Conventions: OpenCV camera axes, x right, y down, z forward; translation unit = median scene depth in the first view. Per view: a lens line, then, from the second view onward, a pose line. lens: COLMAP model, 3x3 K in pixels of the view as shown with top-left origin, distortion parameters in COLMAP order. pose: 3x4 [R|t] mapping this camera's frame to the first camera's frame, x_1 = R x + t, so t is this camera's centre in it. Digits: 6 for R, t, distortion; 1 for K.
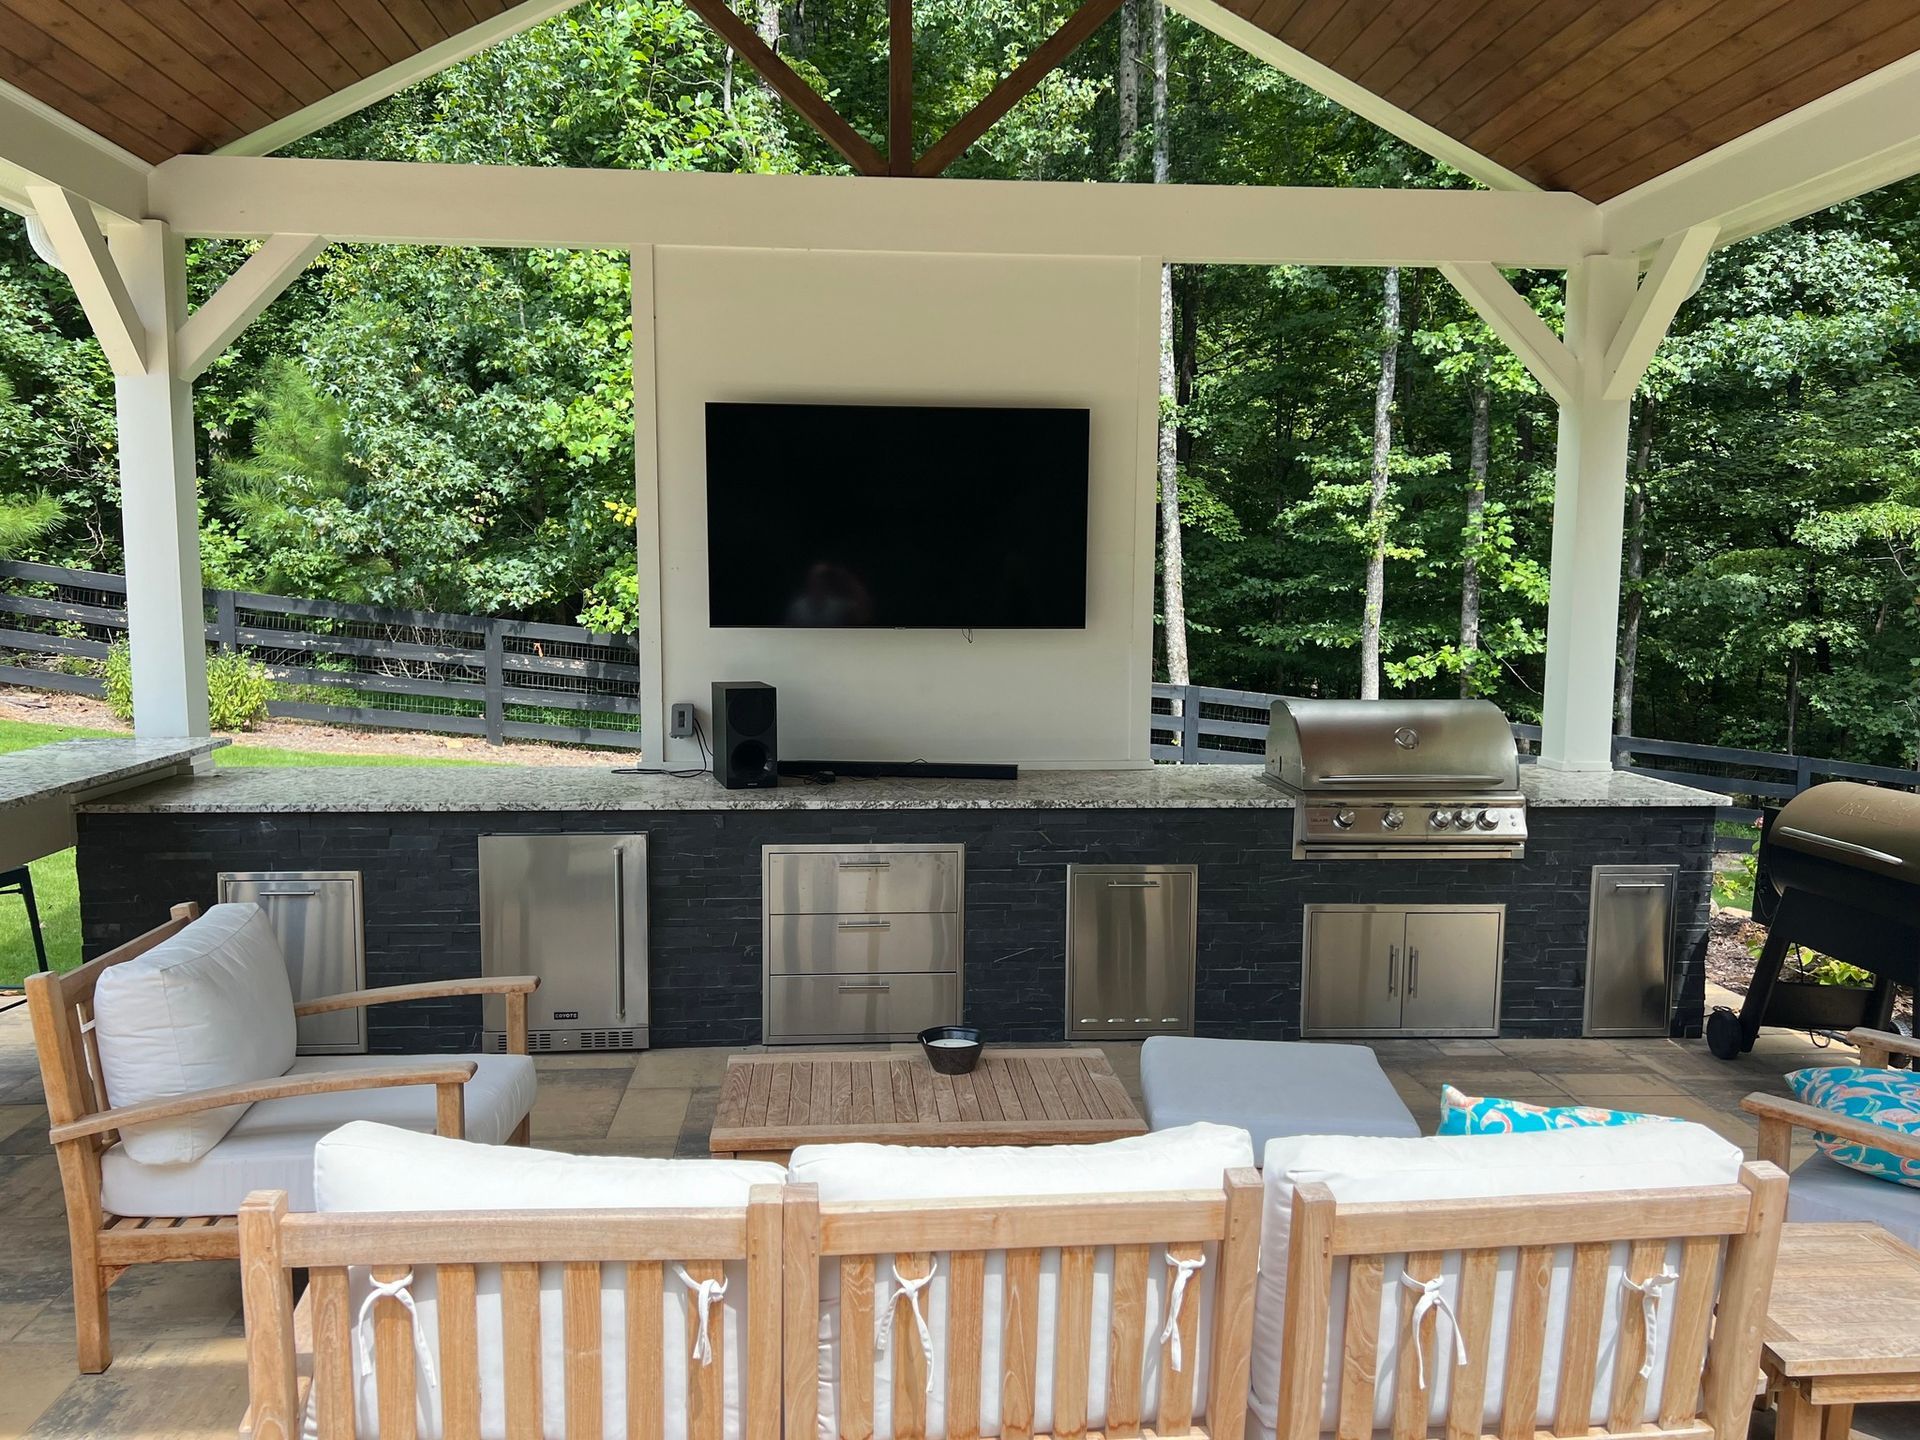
lens RADIAL K [[1455.4, 0, 960.0], [0, 1455.4, 720.0], [0, 0, 1]] dist [0.005671, 0.001322]
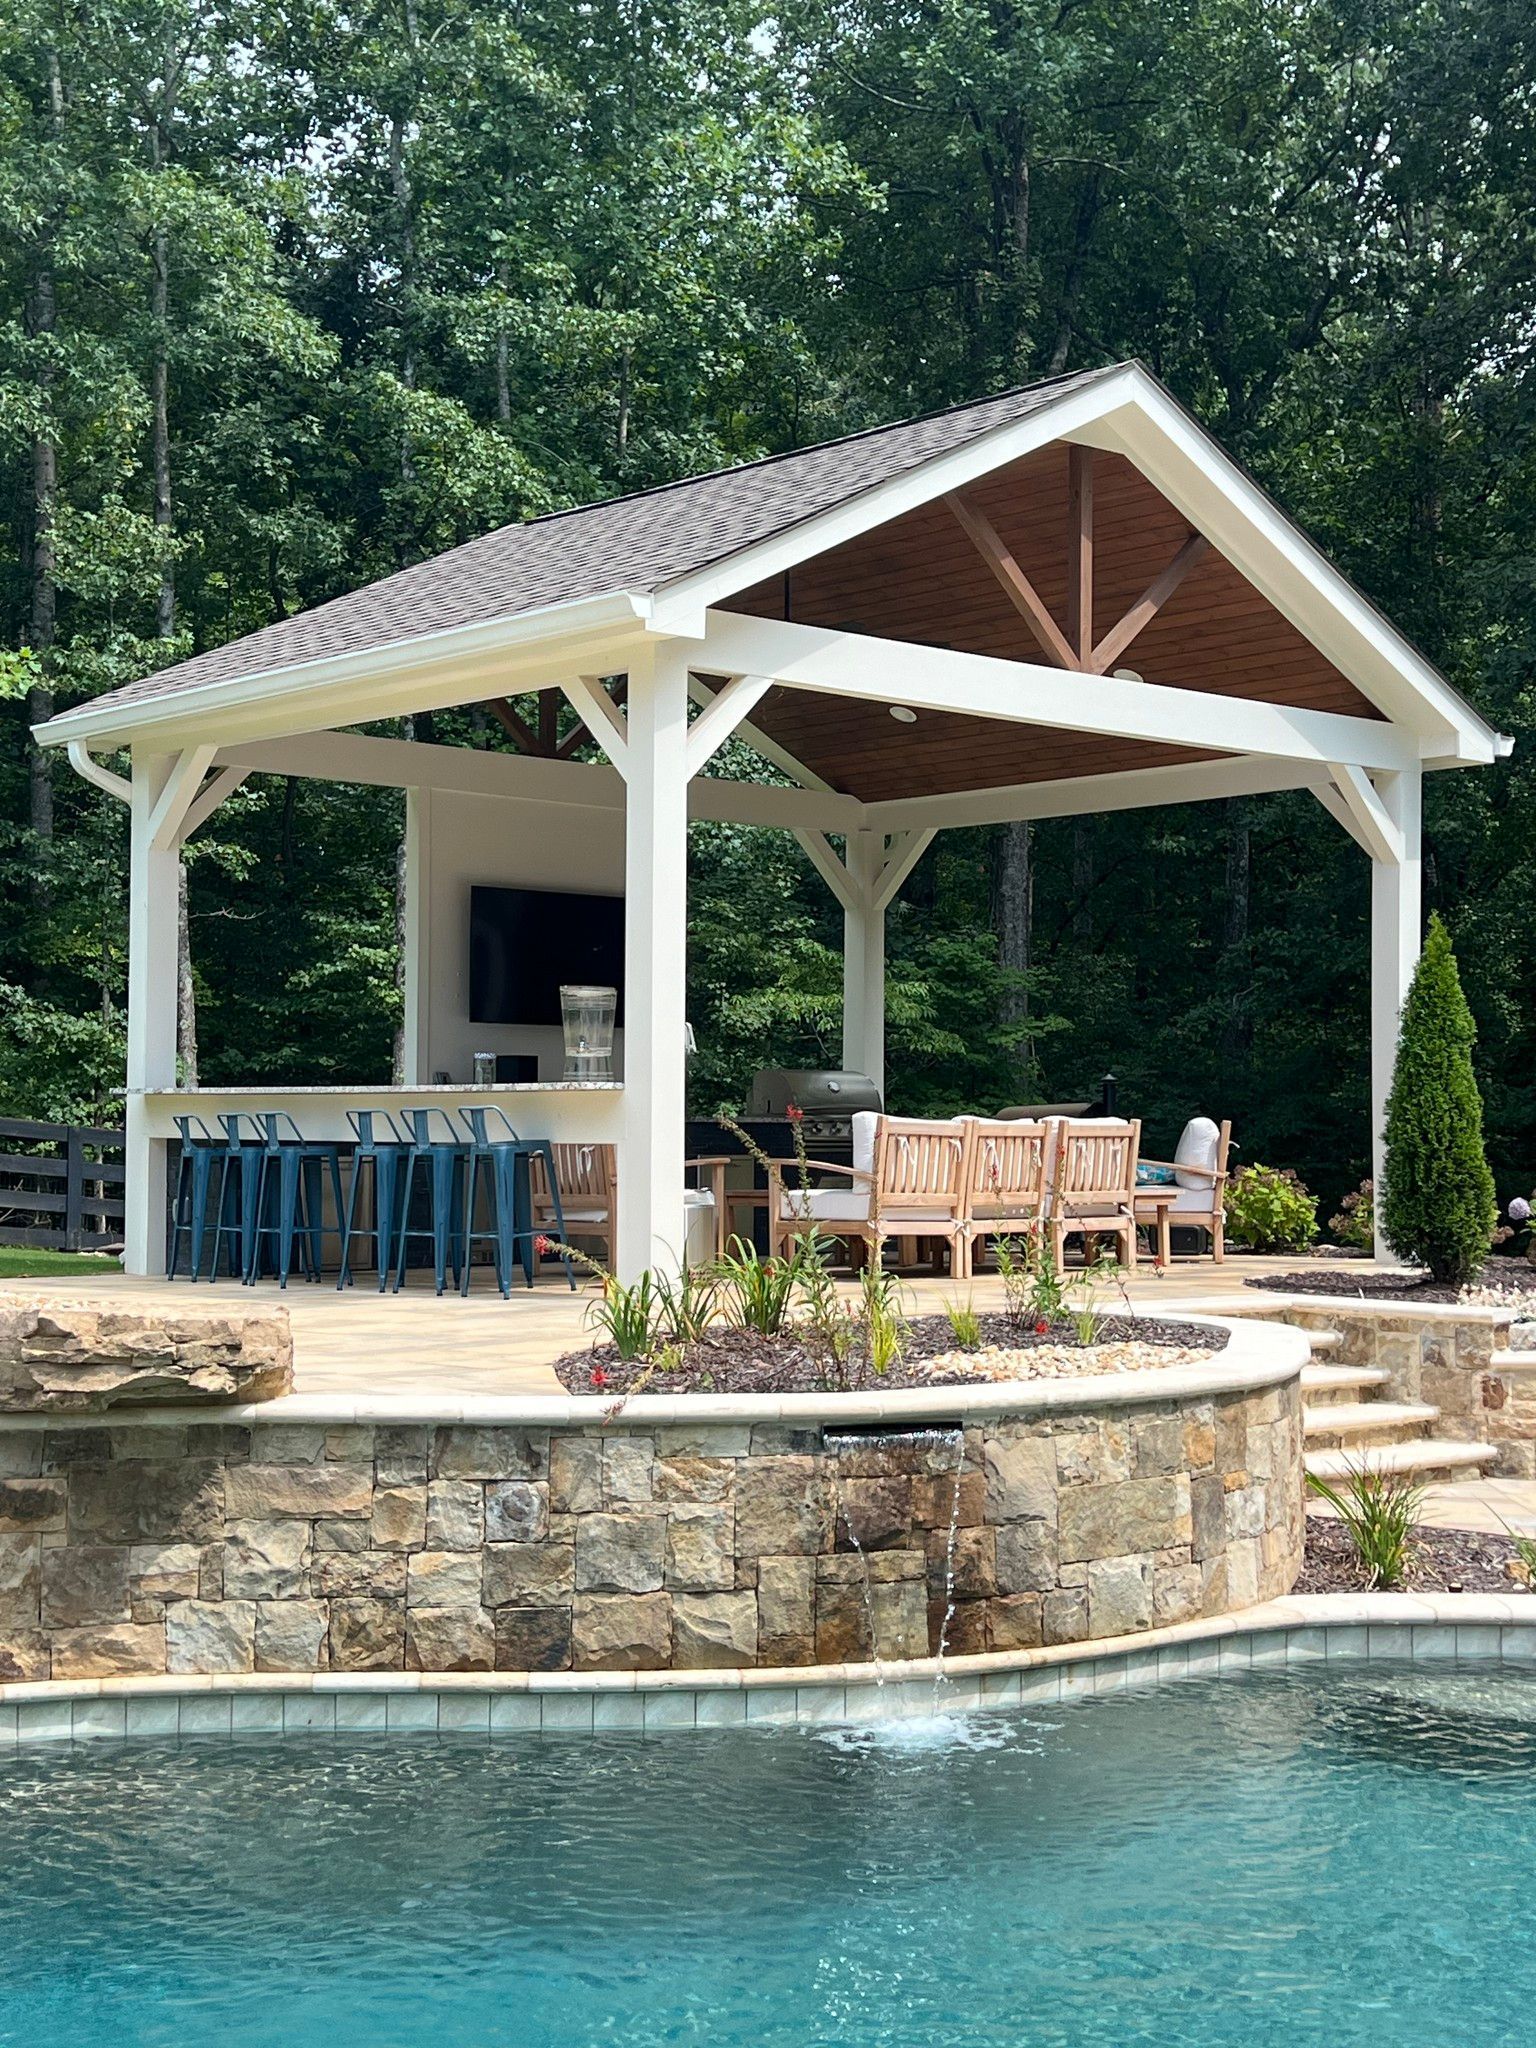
lens RADIAL K [[2831.5, 0, 768.0], [0, 2831.5, 1024.0], [0, 0, 1]] dist [0.027177, 0.033372]
pose [[0.789591, 0.025719, 0.613094, -0.670359], [0.057611, 0.991601, -0.115792, 0.119583], [-0.610923, 0.126749, 0.781478, -0.614580]]
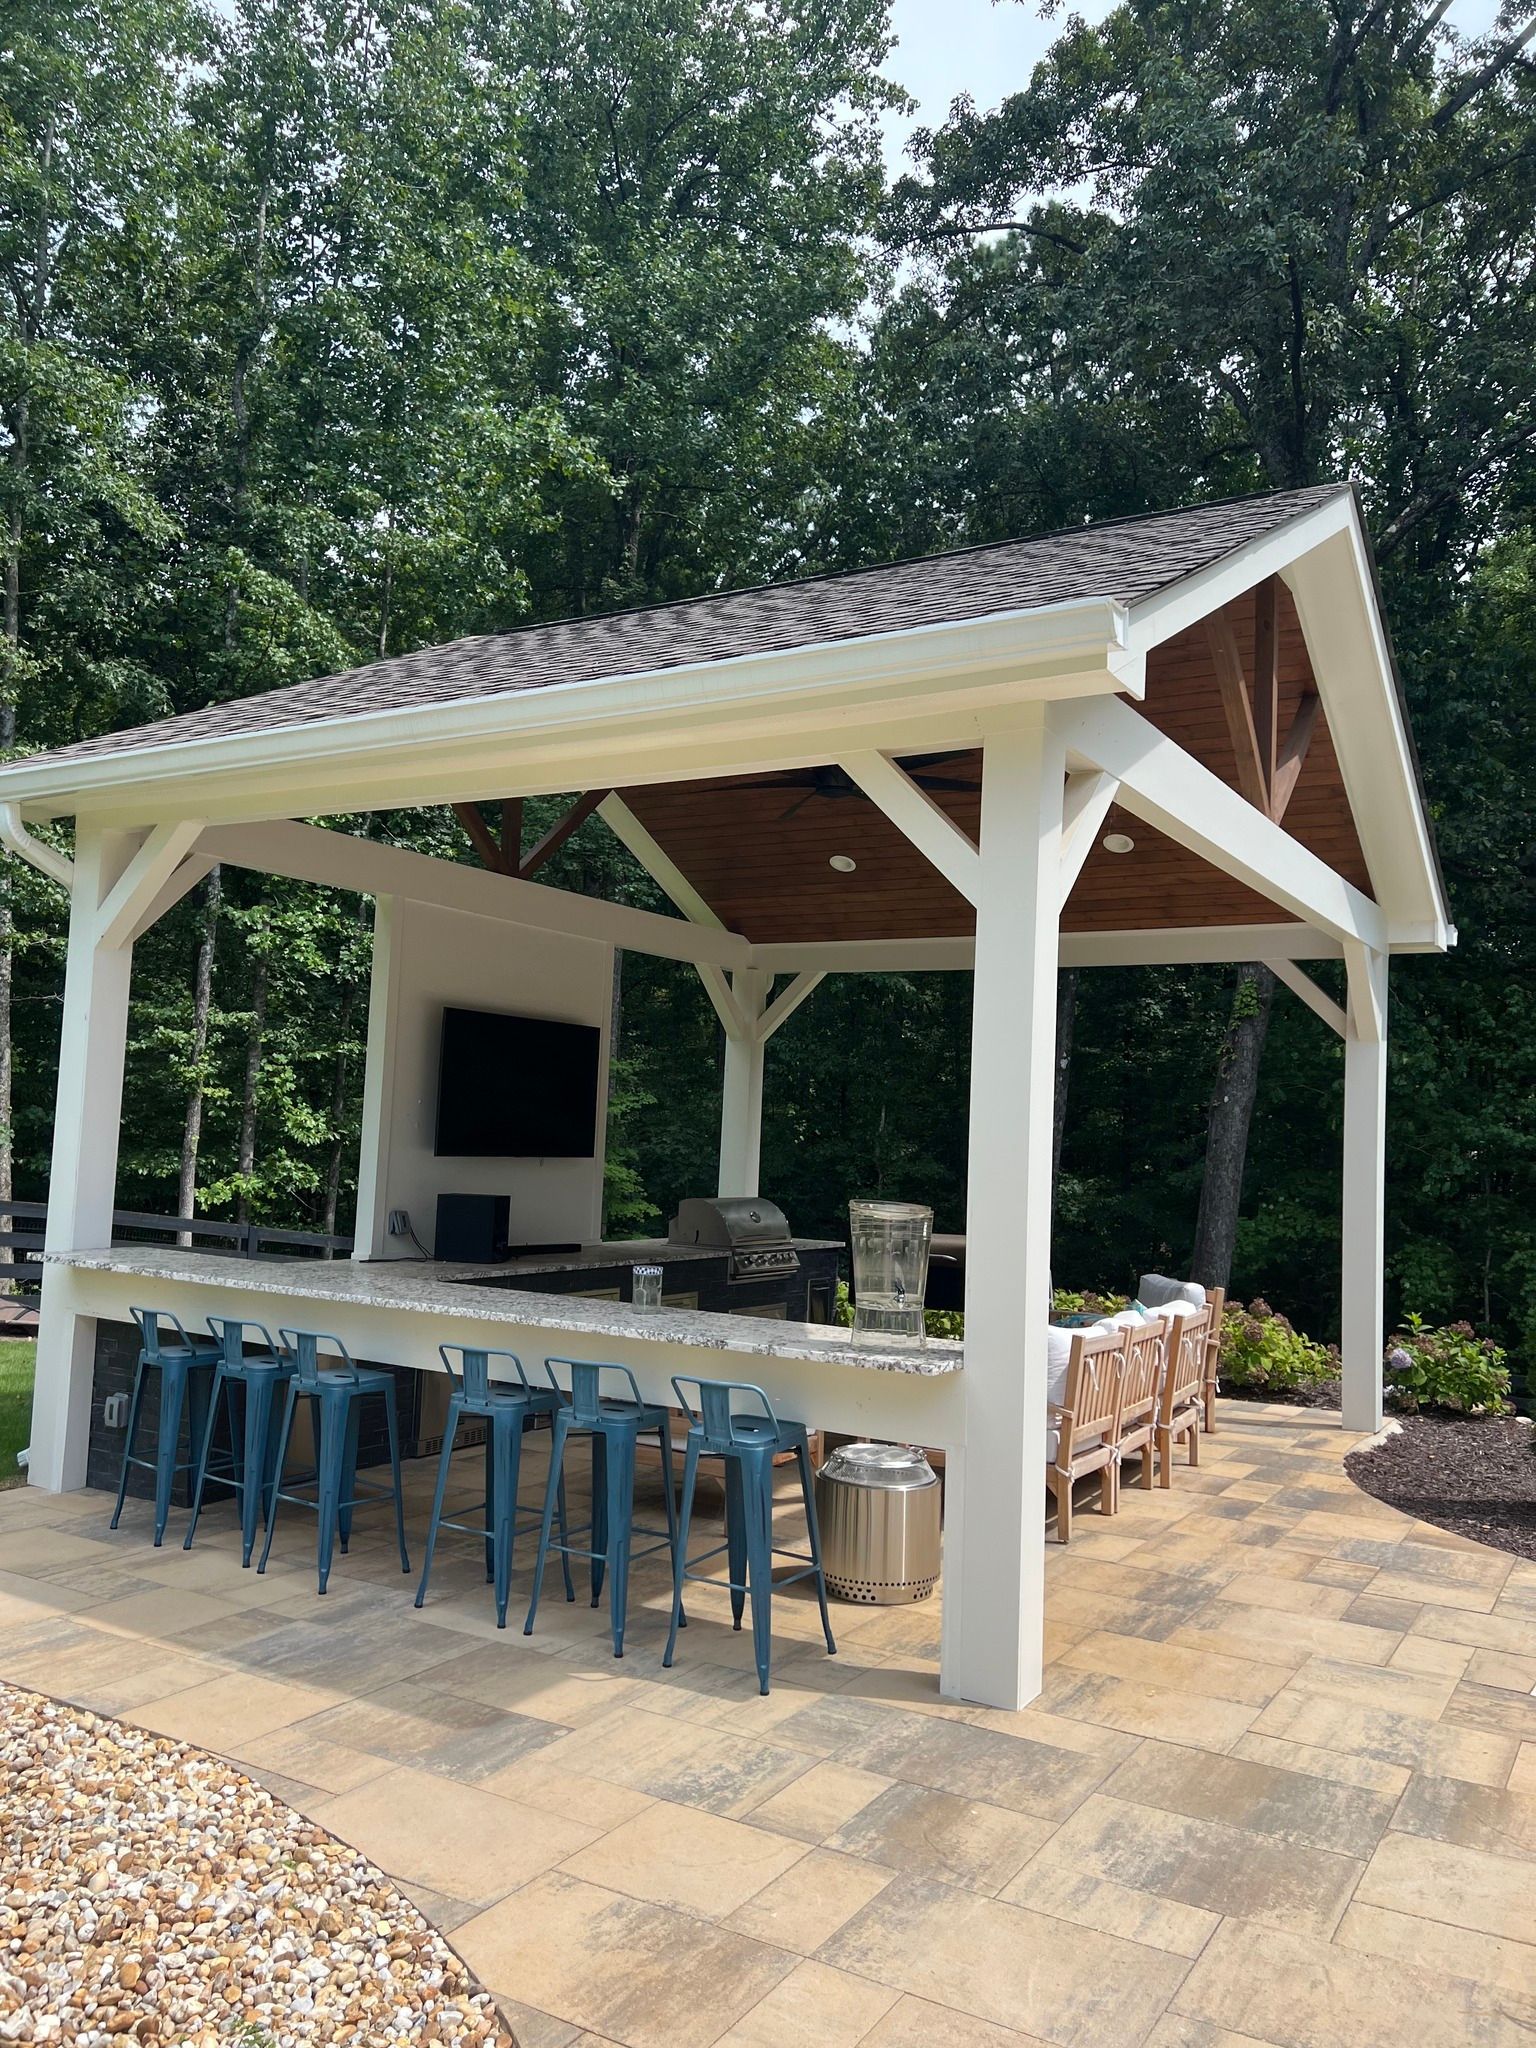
lens RADIAL K [[1552.5, 0, 768.0], [0, 1552.5, 1024.0], [0, 0, 1]] dist [0.005671, 0.001322]
pose [[0.573900, 0.077867, 0.815215, -0.460538], [0.044164, 0.991078, -0.125756, 0.005665], [-0.817734, 0.108175, 0.565340, -0.065025]]
